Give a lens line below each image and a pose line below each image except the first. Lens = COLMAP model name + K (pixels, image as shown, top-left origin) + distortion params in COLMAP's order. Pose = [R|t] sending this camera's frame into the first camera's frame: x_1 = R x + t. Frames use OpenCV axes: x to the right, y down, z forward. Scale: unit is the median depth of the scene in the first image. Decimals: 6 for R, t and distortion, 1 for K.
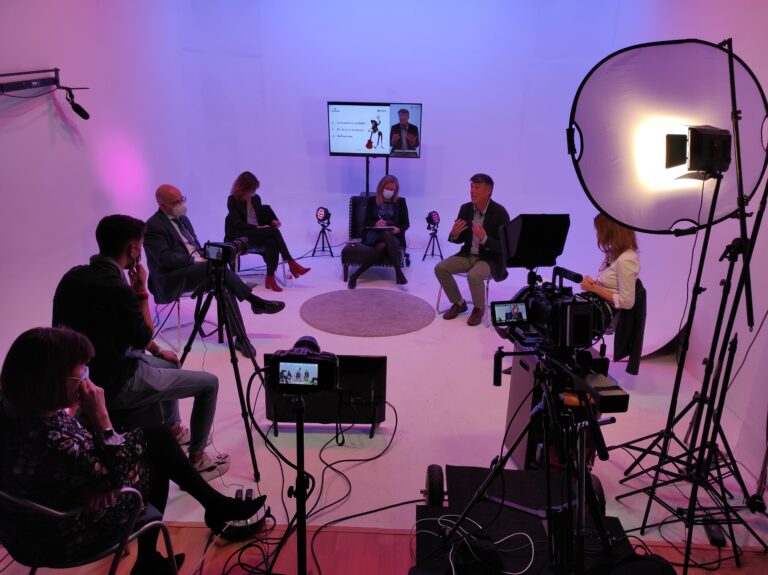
lens RADIAL K [[566.4, 0, 378.5], [0, 566.4, 294.9], [0, 0, 1]] dist [0.003894, 0.000719]
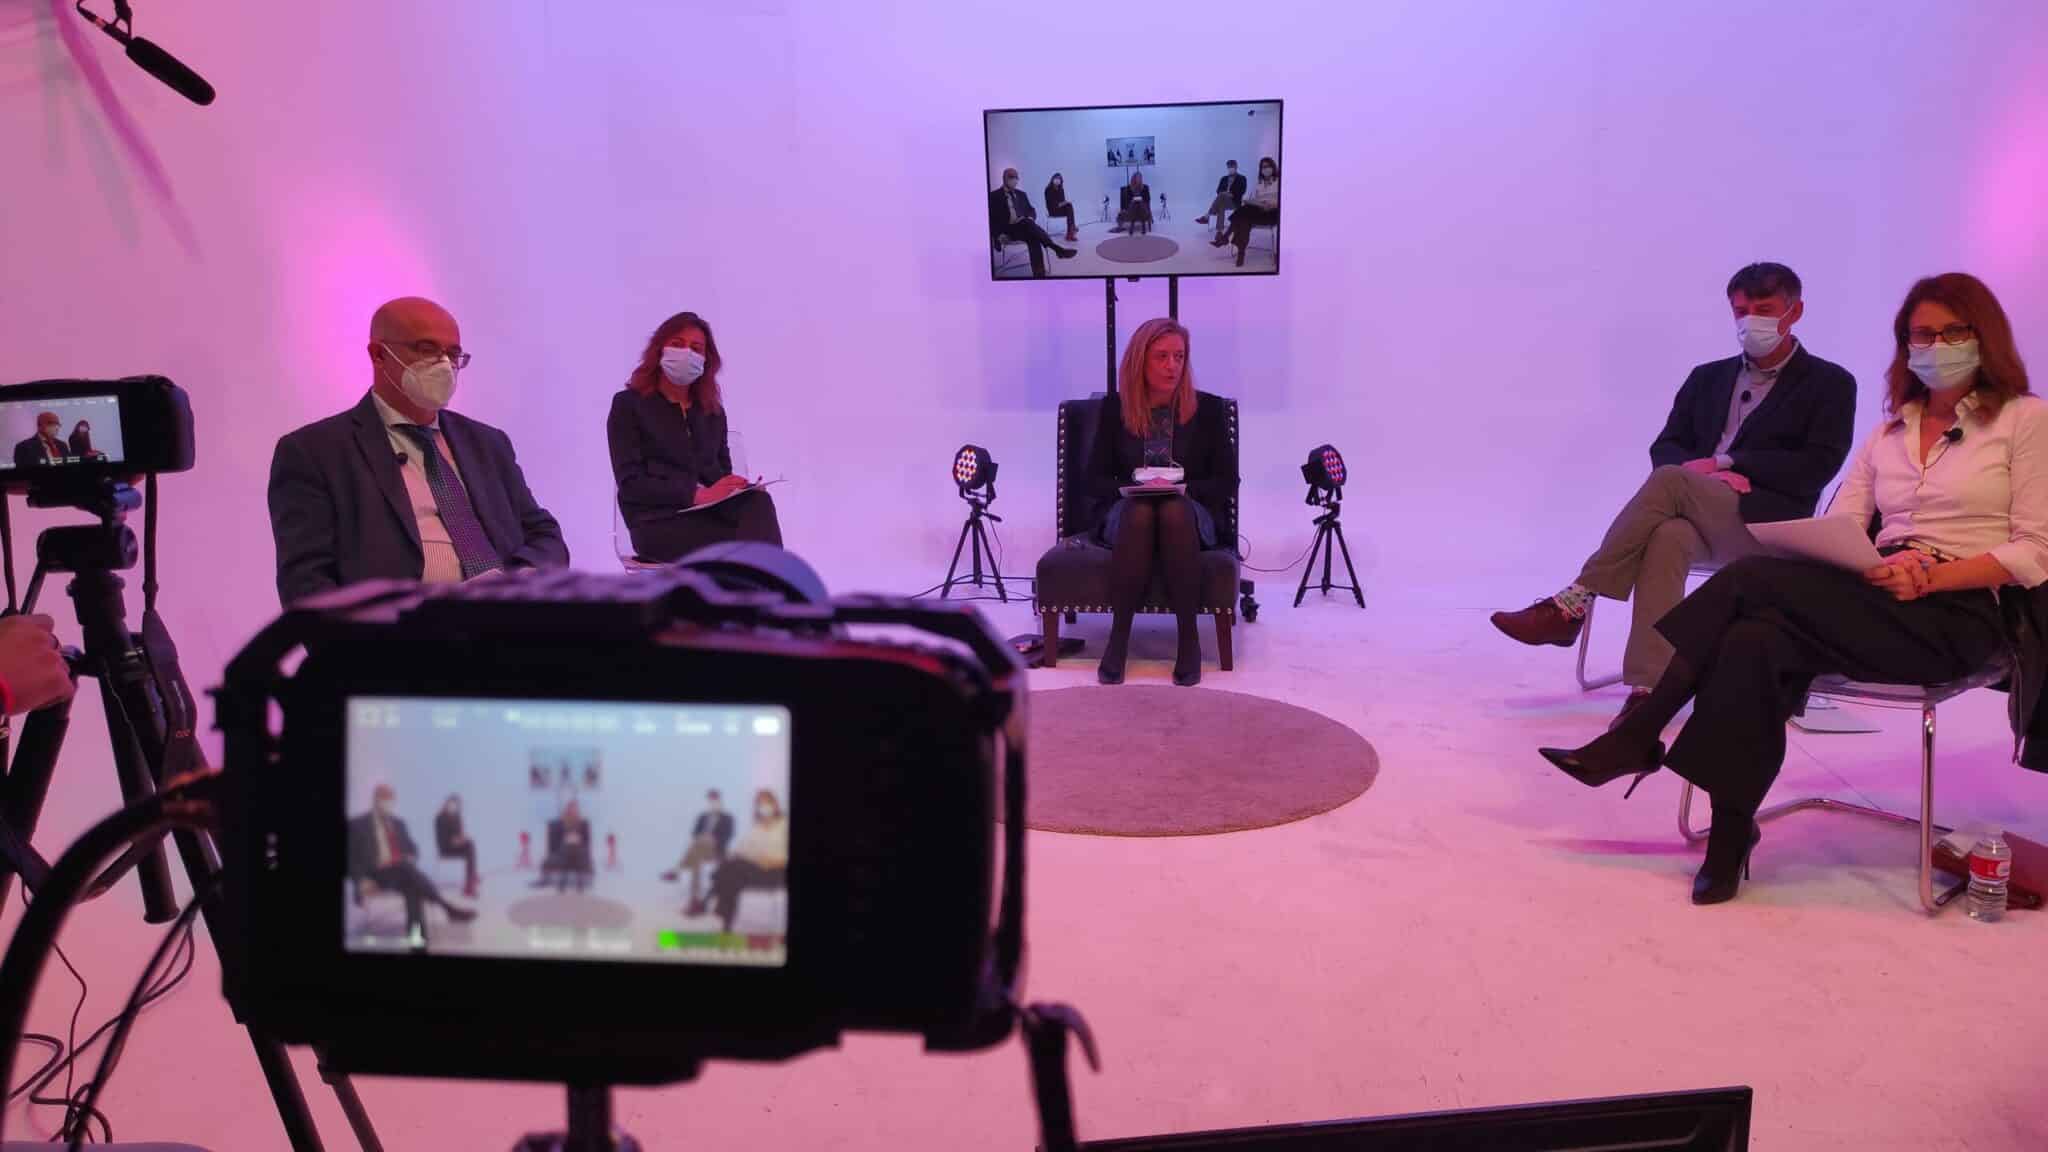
lens RADIAL K [[1492.4, 0, 1024.0], [0, 1492.4, 576.0], [0, 0, 1]] dist [0.036072, -0.002546]
pose [[0.997096, -0.029551, -0.070189, -0.013930], [0.019898, 0.990720, -0.134456, 0.034094], [0.073511, 0.132669, 0.988431, 0.198596]]
